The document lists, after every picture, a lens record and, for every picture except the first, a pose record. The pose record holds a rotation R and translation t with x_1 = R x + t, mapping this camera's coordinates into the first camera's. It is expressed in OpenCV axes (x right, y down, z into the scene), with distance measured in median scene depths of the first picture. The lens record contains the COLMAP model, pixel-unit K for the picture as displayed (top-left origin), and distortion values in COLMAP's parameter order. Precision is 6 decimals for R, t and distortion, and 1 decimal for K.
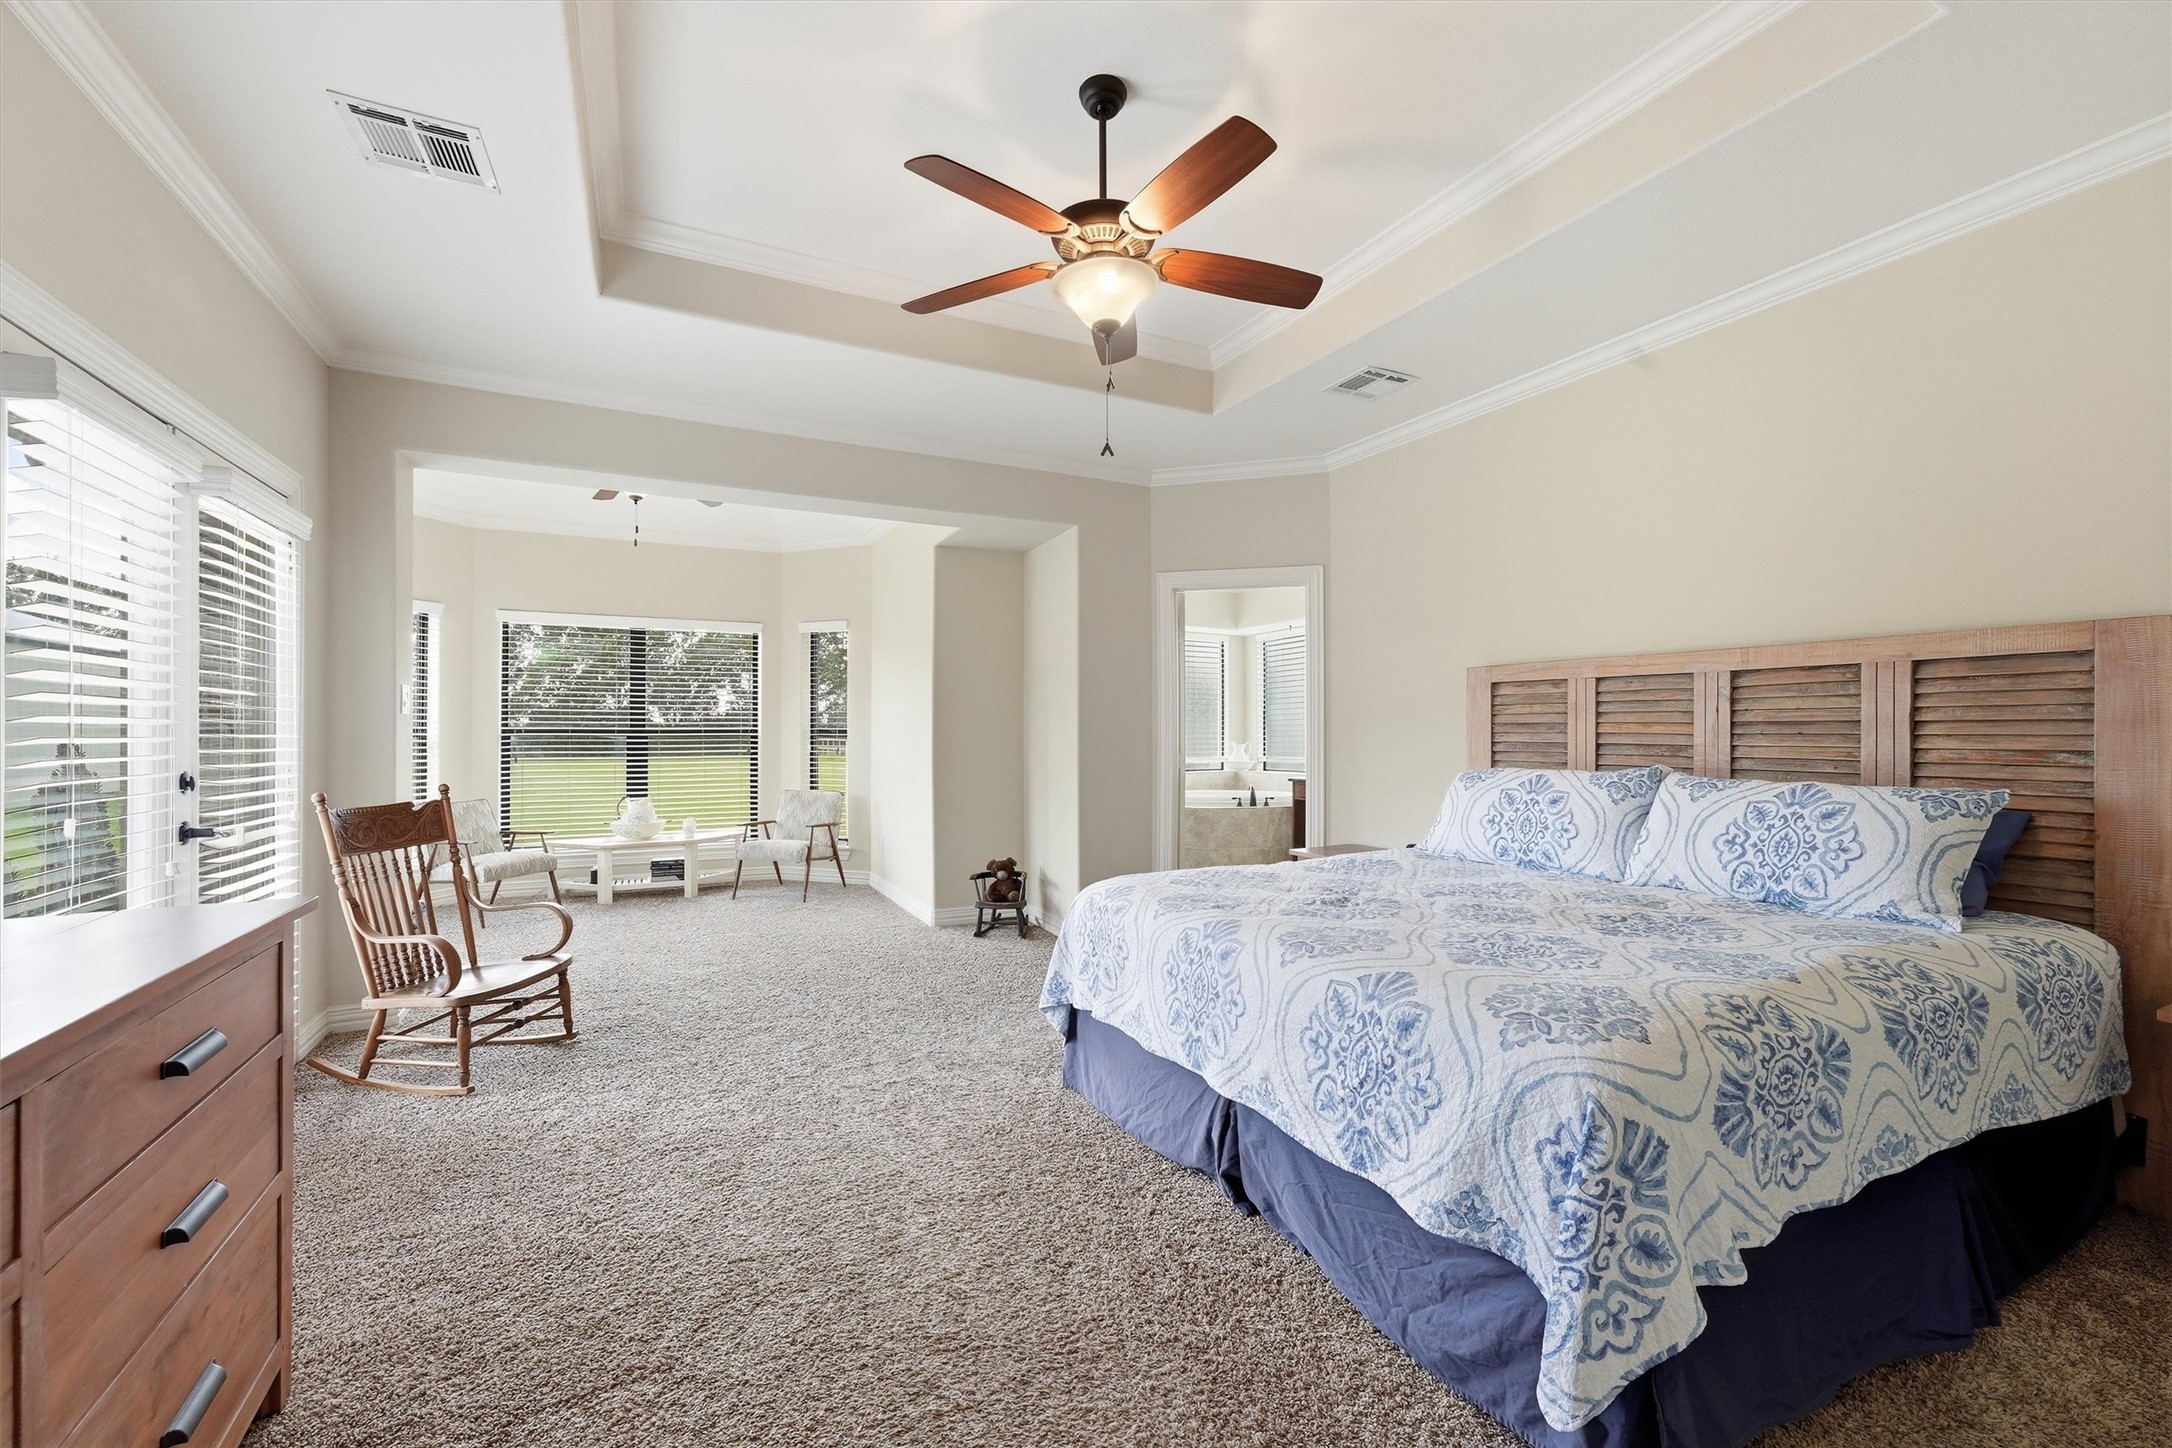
lens RADIAL K [[873.8, 0, 1085.5], [0, 873.8, 728.9], [0, 0, 1]] dist [0.010203, 0.000304]
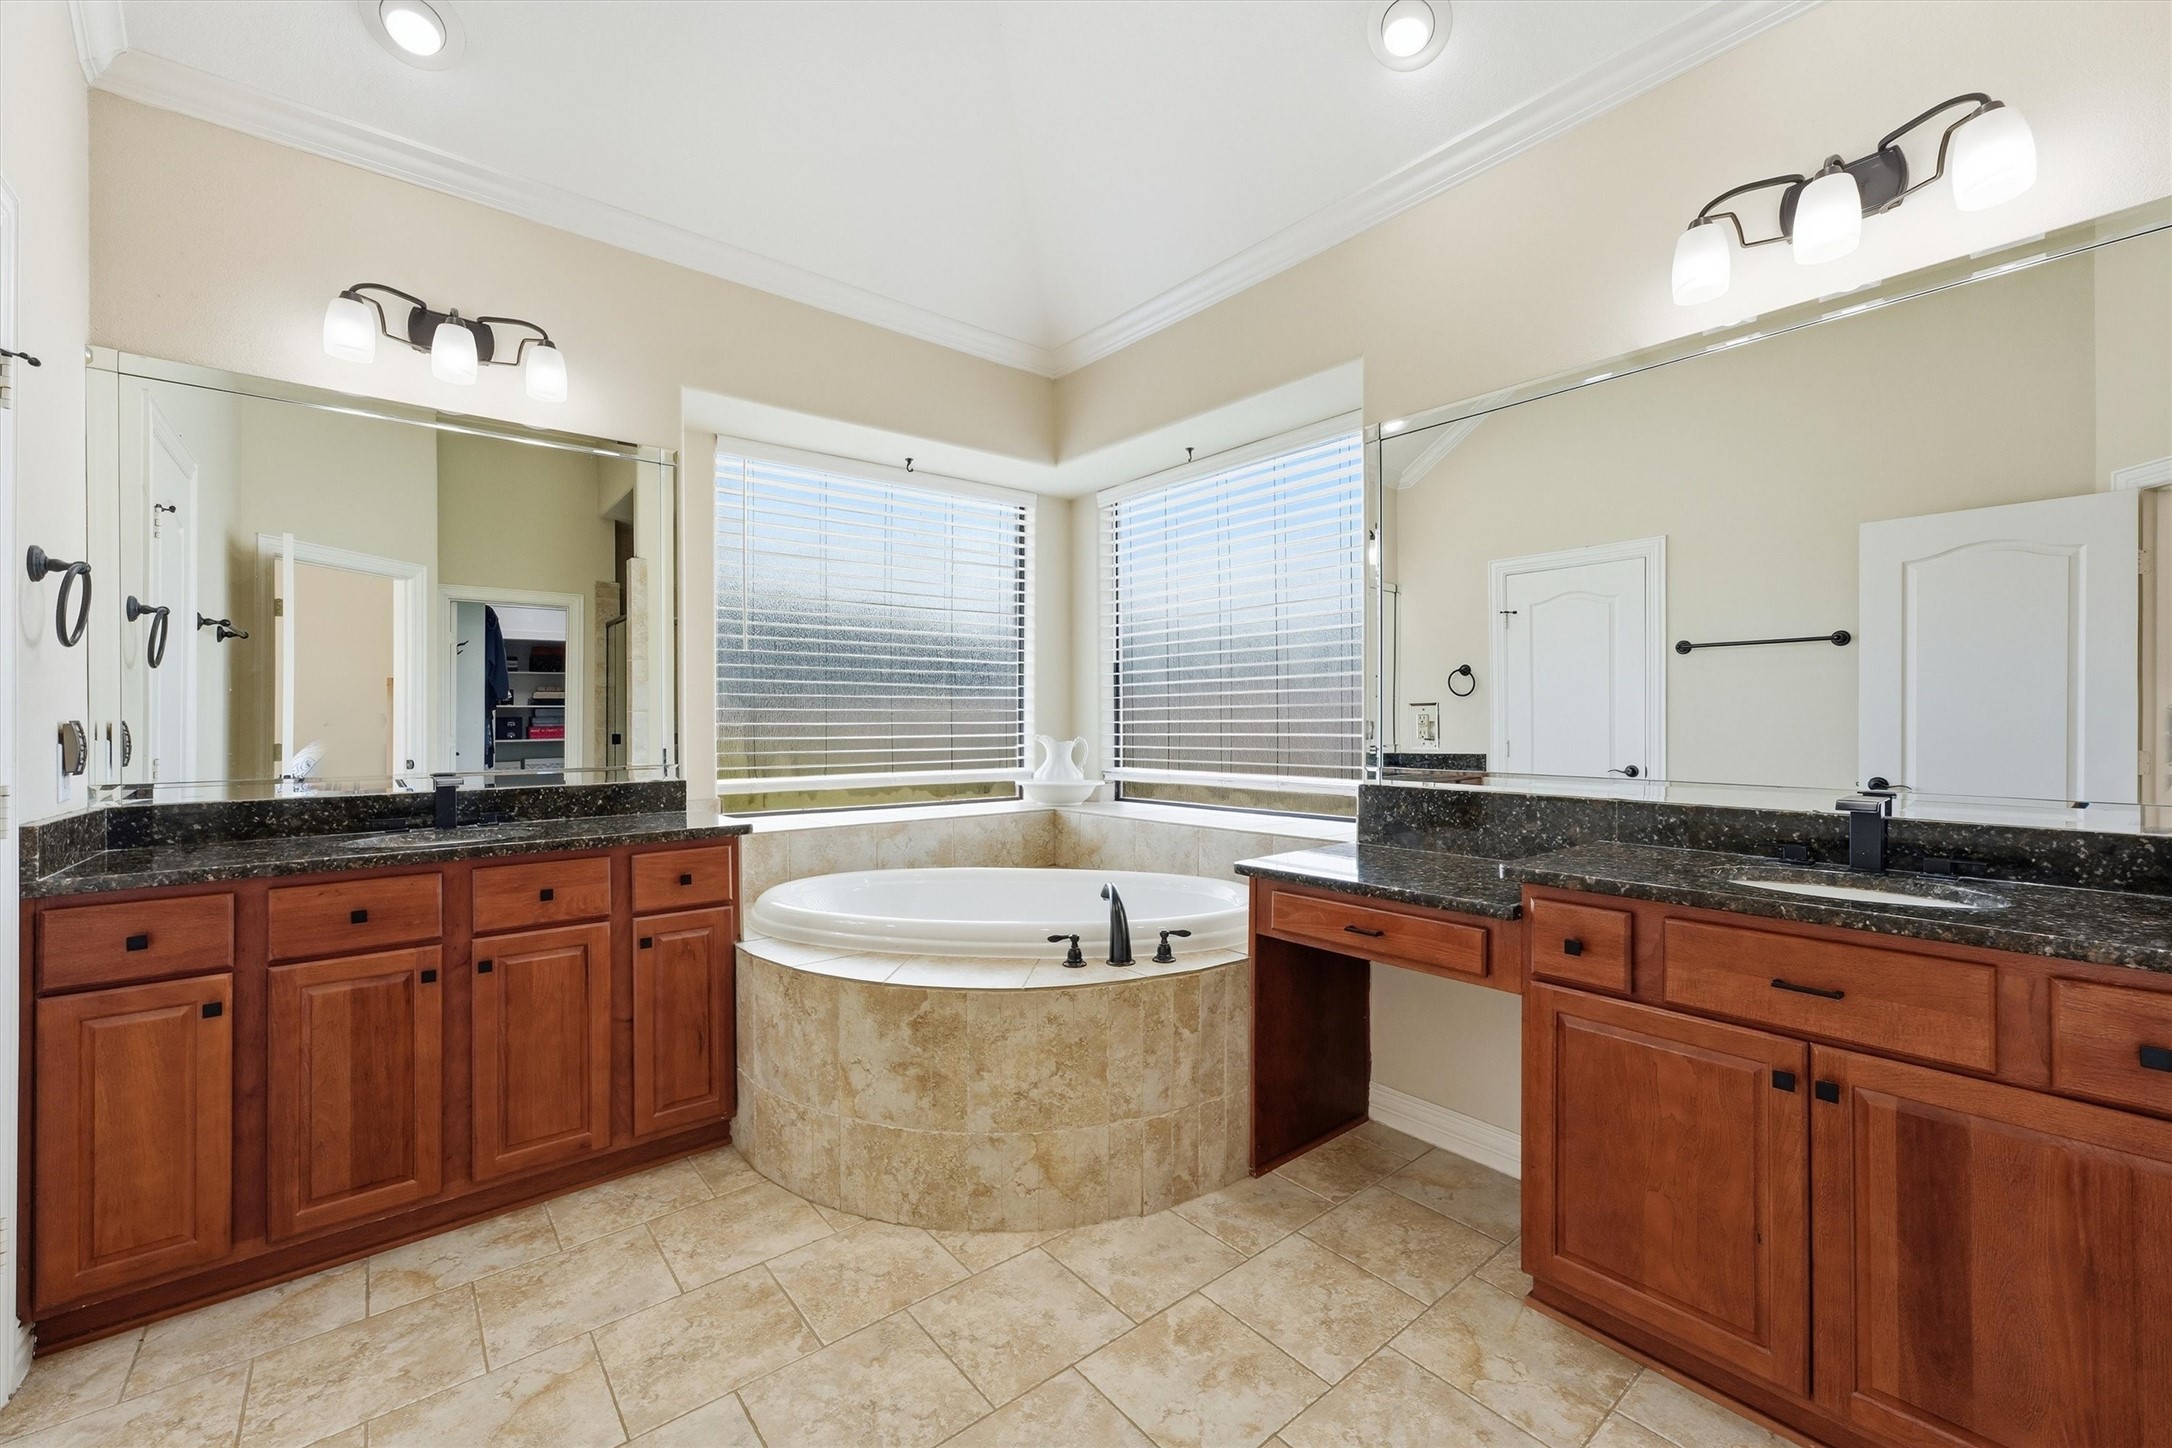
lens RADIAL K [[873.8, 0, 1086.1], [0, 873.8, 719.3], [0, 0, 1]] dist [0.010203, 0.000304]
pose [[0.975036, 0.002710, 0.222032, 0.113498], [-0.003342, 0.999991, 0.002473, 0.006314], [-0.222023, -0.003153, 0.975036, 0.706920]]
